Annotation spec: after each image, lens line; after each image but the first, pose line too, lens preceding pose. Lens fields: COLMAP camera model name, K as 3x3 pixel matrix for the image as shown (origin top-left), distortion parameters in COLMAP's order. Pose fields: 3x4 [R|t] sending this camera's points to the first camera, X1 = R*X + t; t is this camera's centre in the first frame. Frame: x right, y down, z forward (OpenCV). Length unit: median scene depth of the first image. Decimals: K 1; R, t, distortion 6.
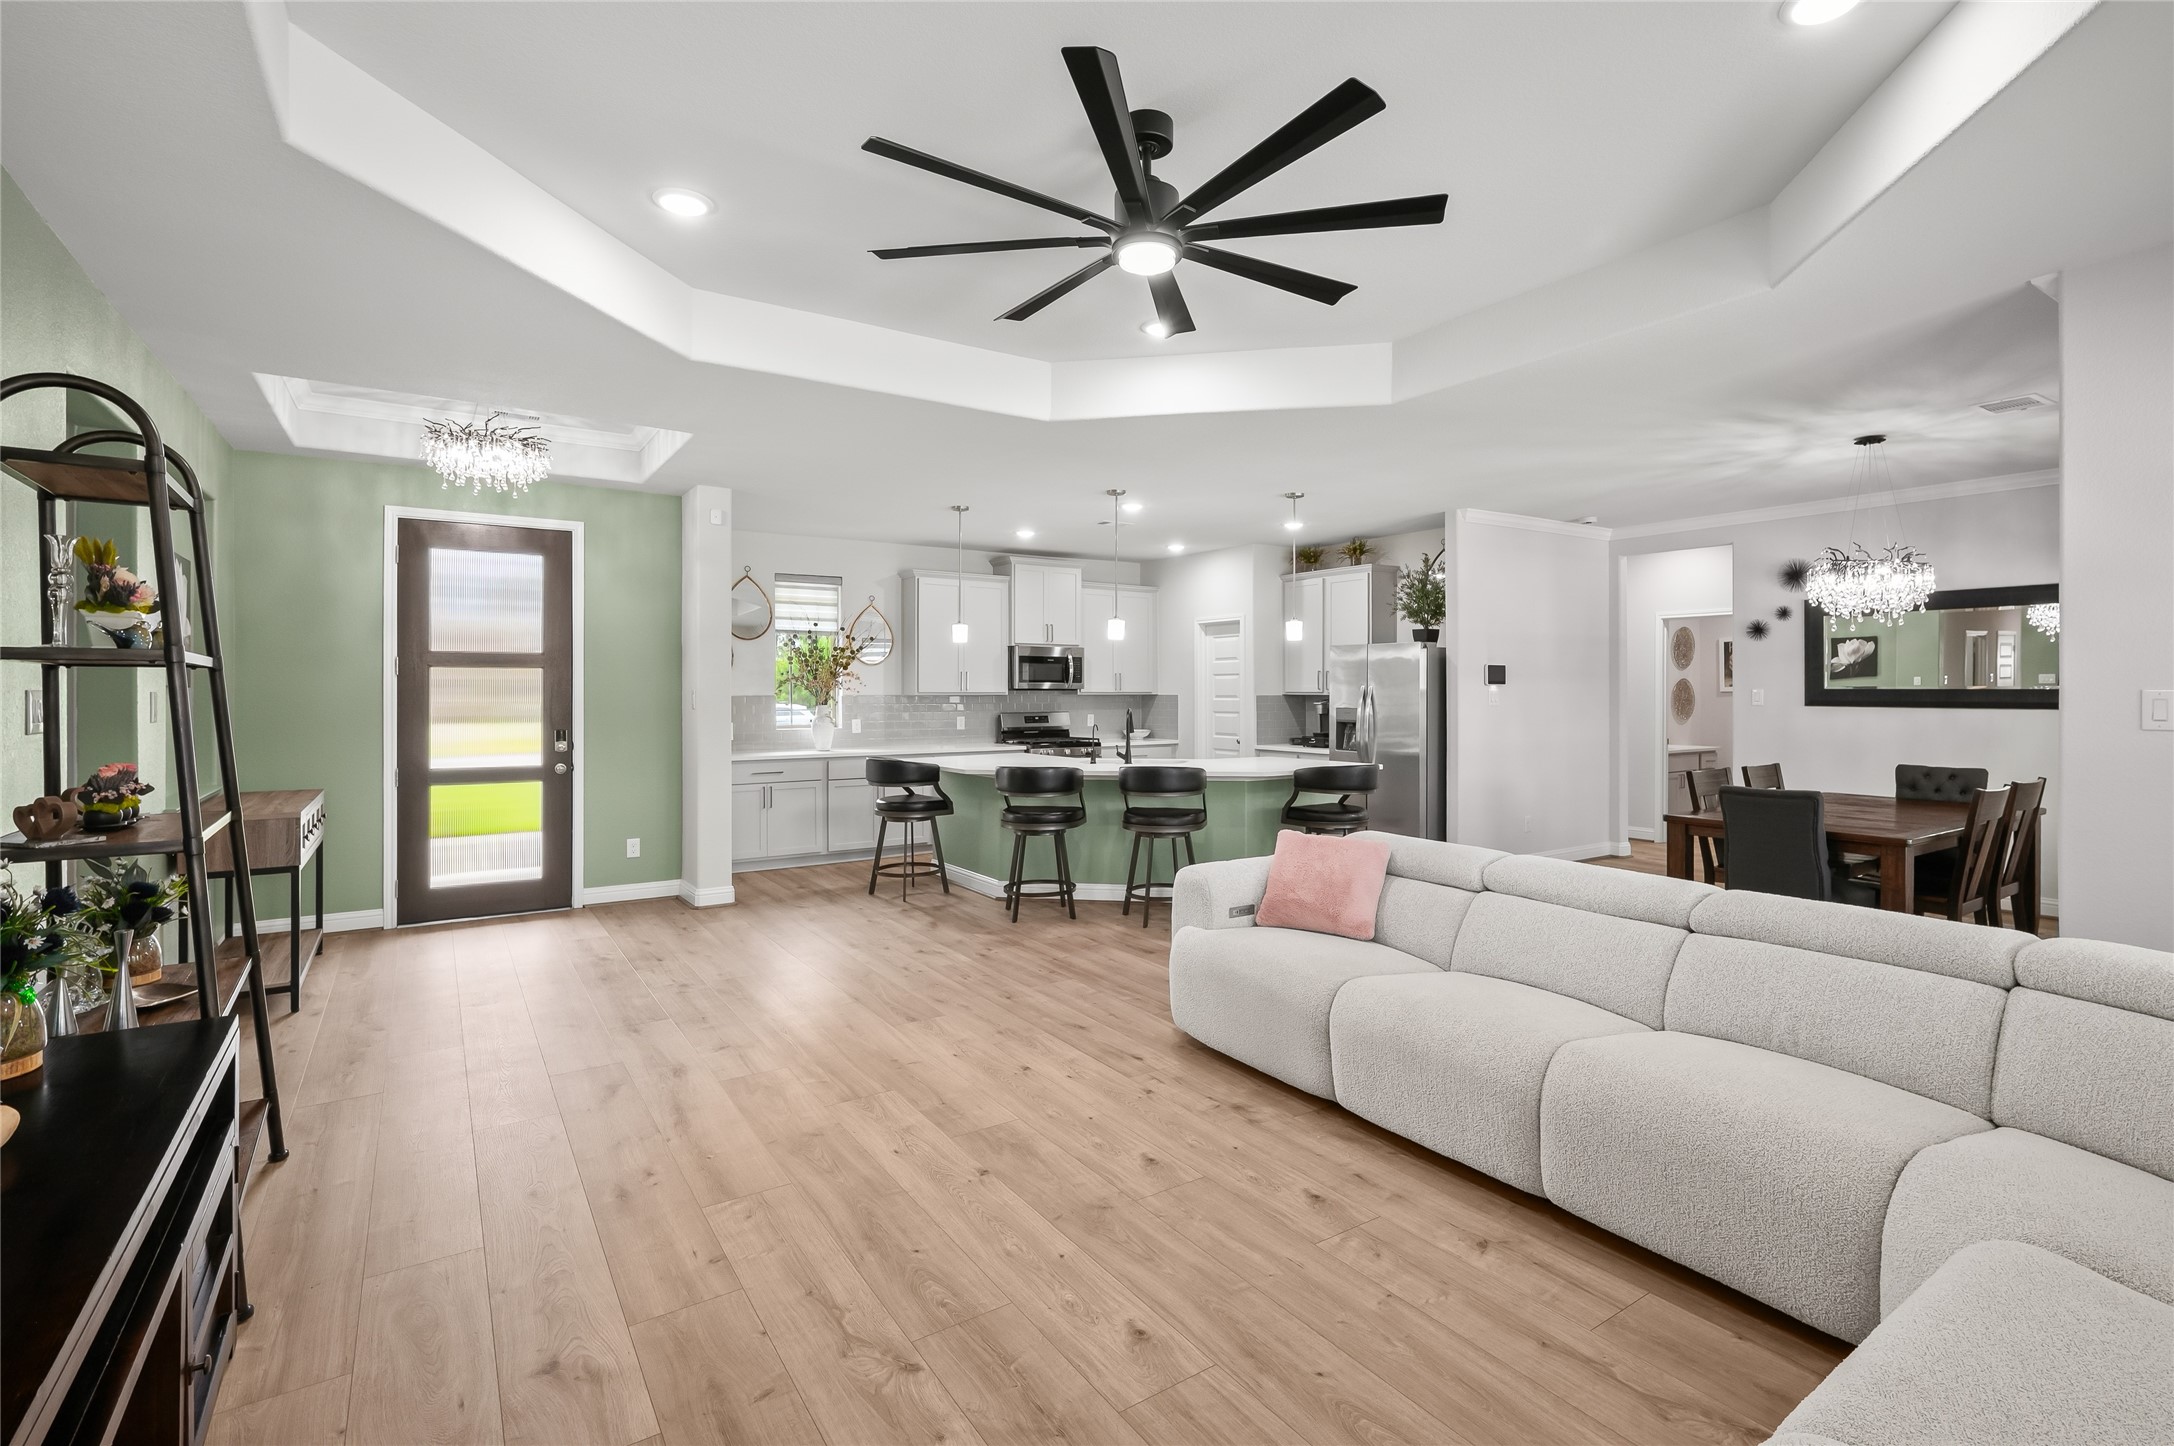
lens RADIAL K [[1036.8, 0, 1140.3], [0, 1036.8, 694.9], [0, 0, 1]] dist [0.005648, -0.000020]
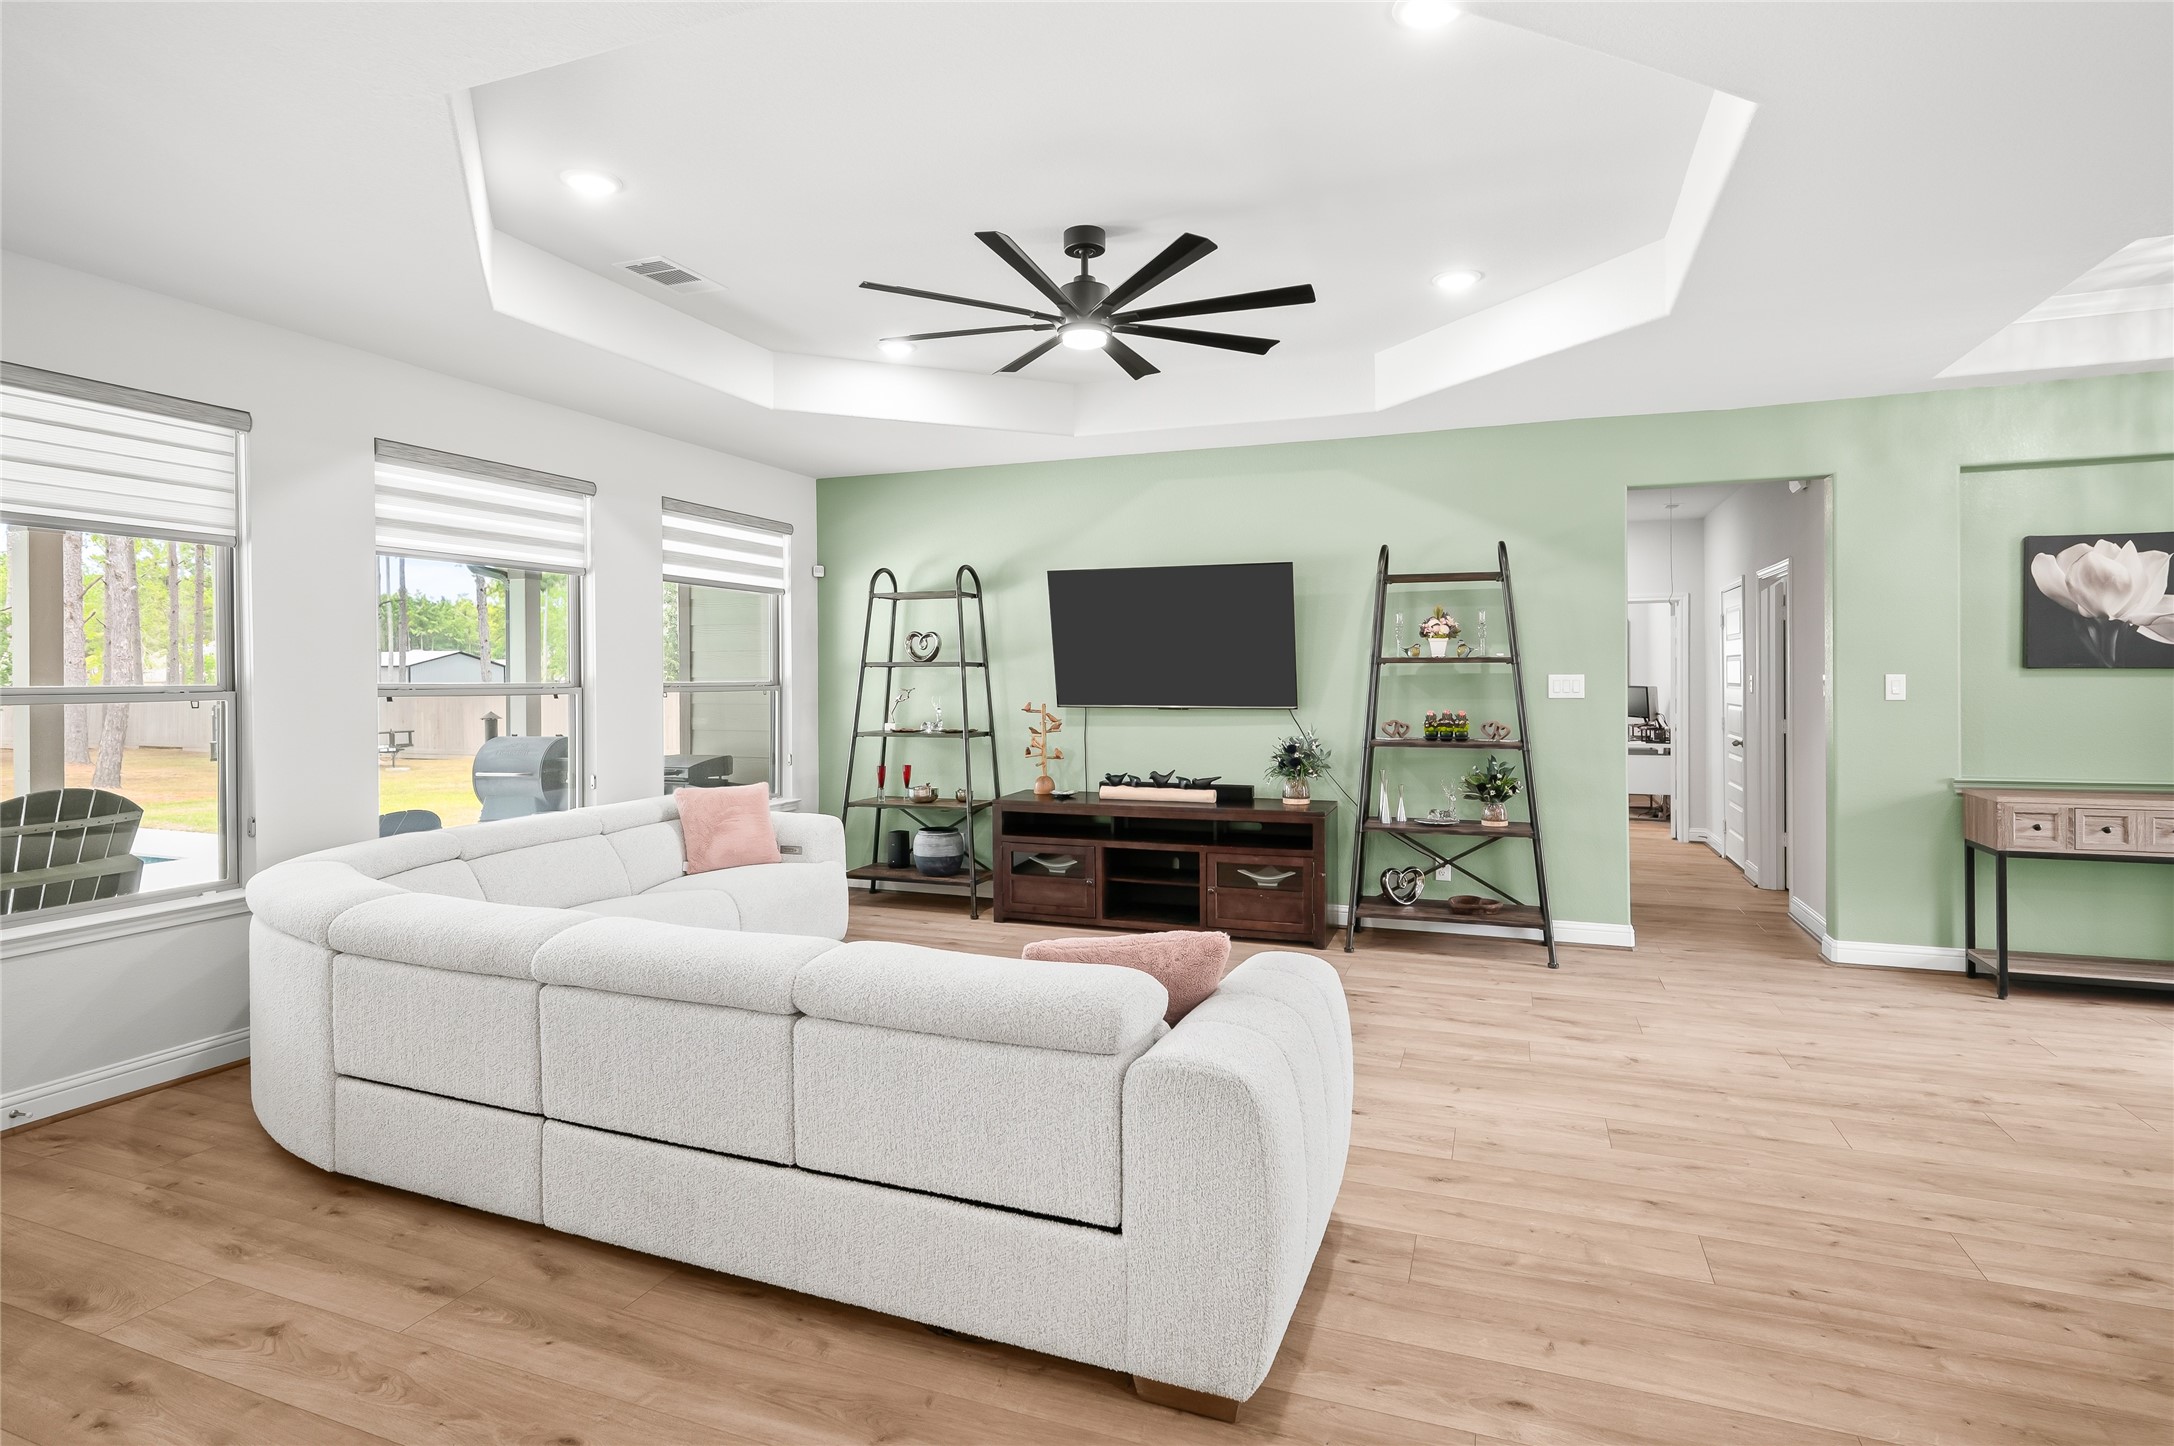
lens RADIAL K [[1109.7, 0, 1071.7], [0, 1109.7, 691.4], [0, 0, 1]] dist [-0.000132, 0.000851]
pose [[-0.834616, 0.012910, -0.550681, 0.349809], [0.003917, 0.999839, 0.017502, -0.005734], [0.550819, 0.012450, -0.834532, 0.963072]]
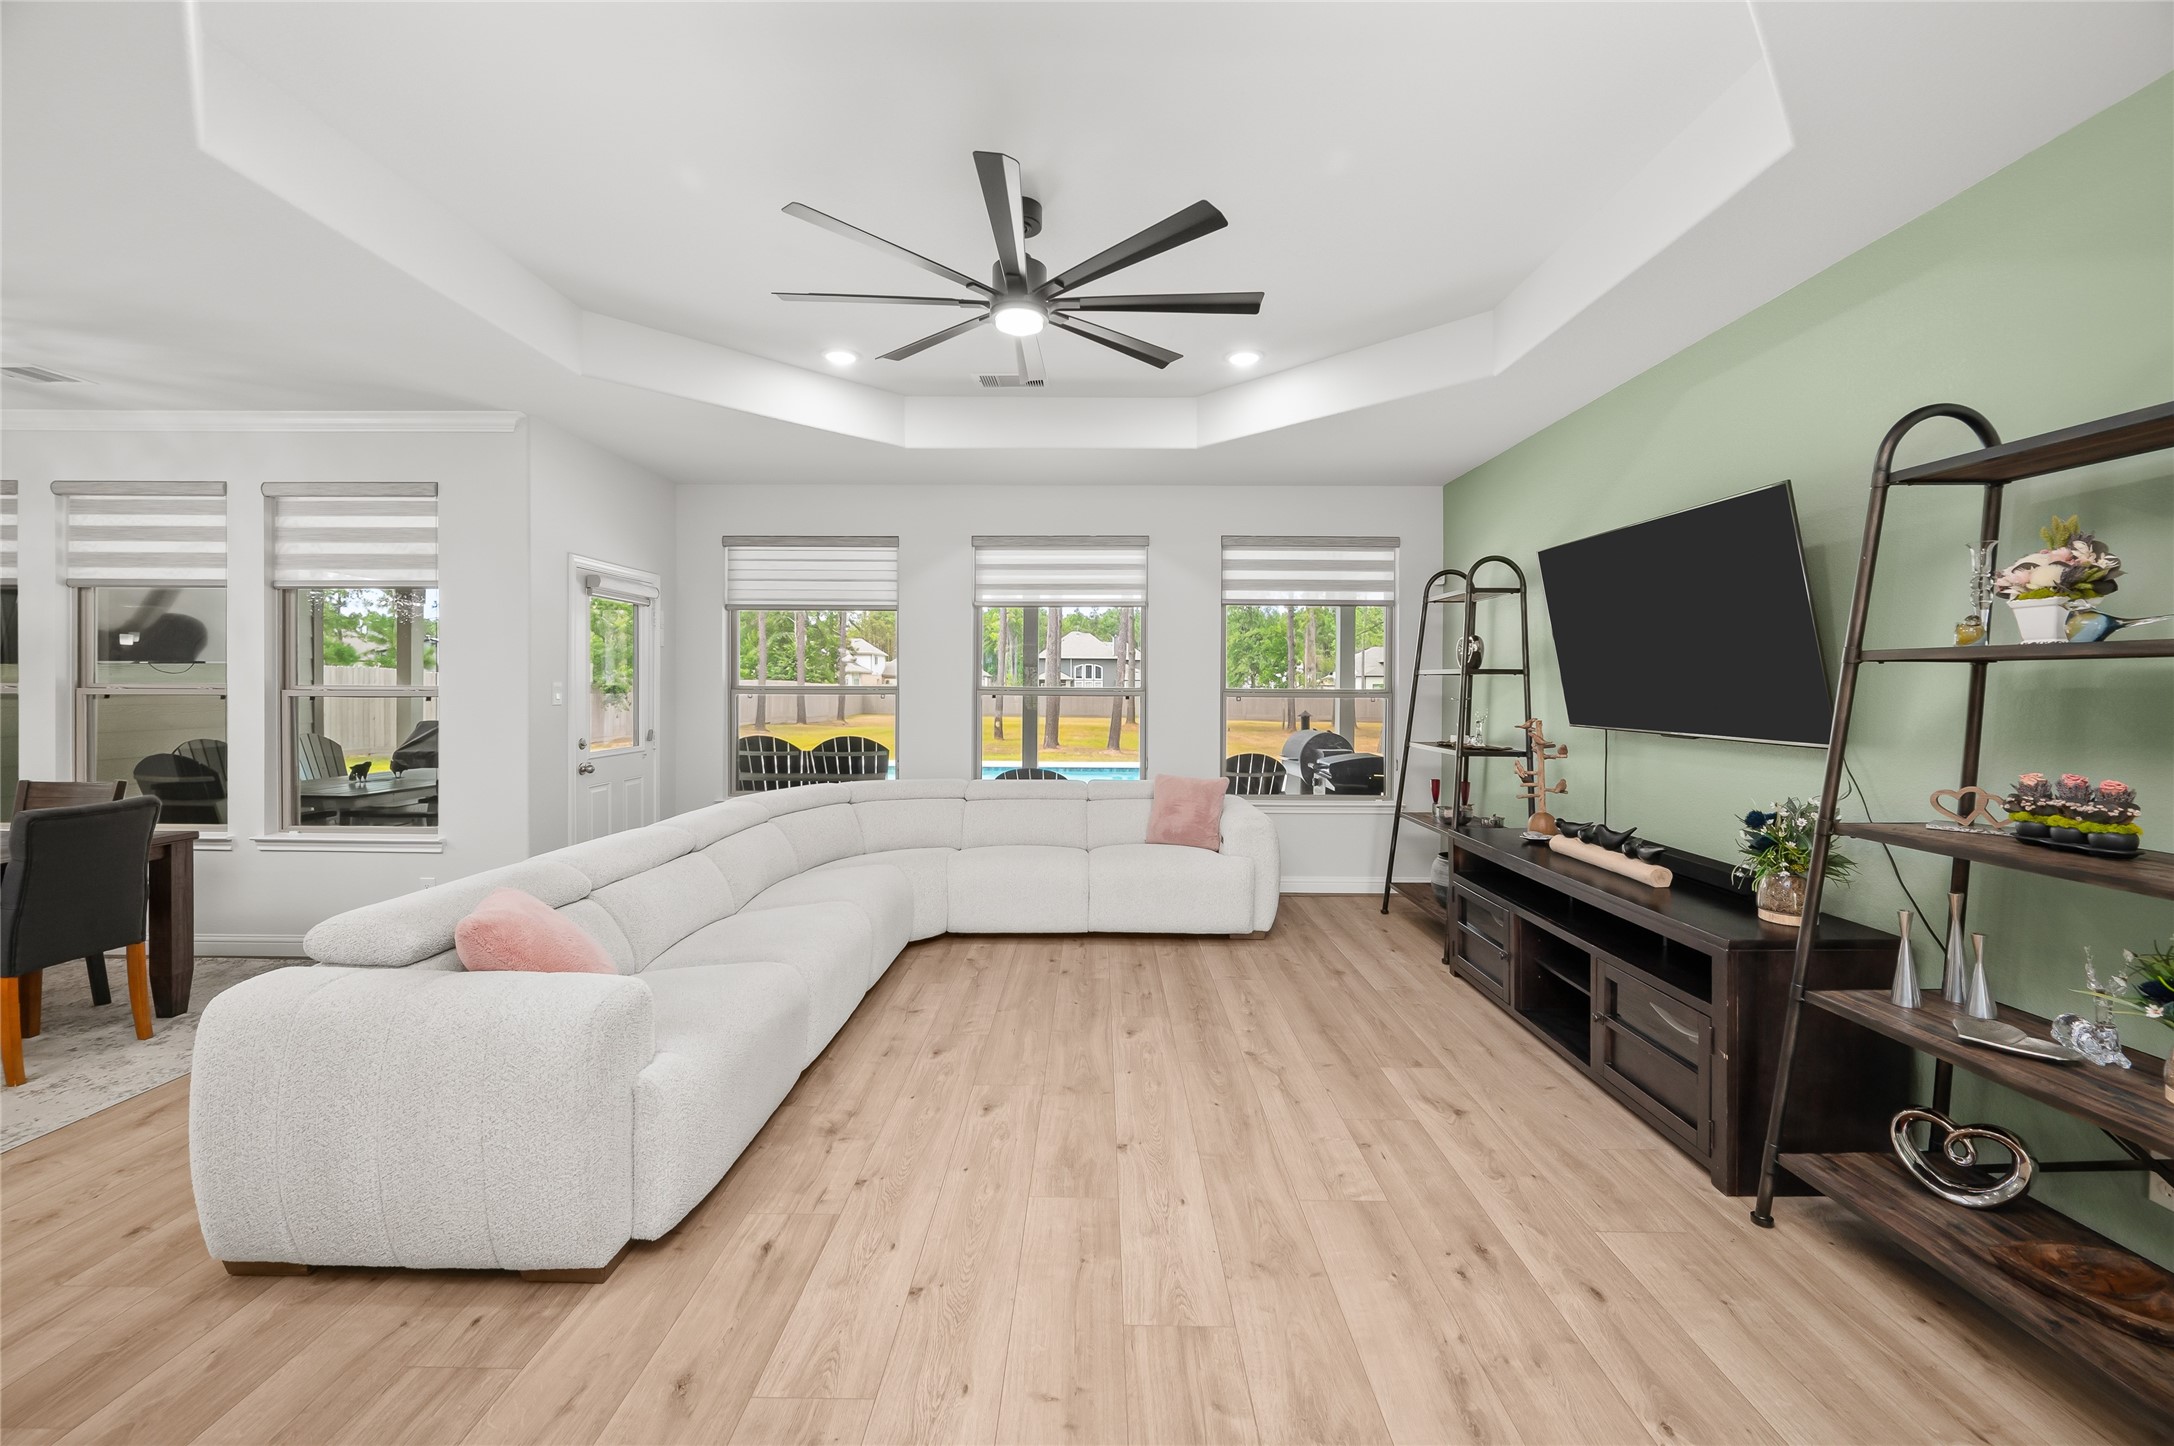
lens RADIAL K [[875.0, 0, 1088.8], [0, 875.0, 687.7], [0, 0, 1]] dist [-0.002456, -0.000061]
pose [[-0.815629, -0.005207, 0.578551, -0.290780], [-0.003058, 0.999984, 0.004688, -0.002424], [-0.578567, 0.002055, -0.815632, 0.801899]]
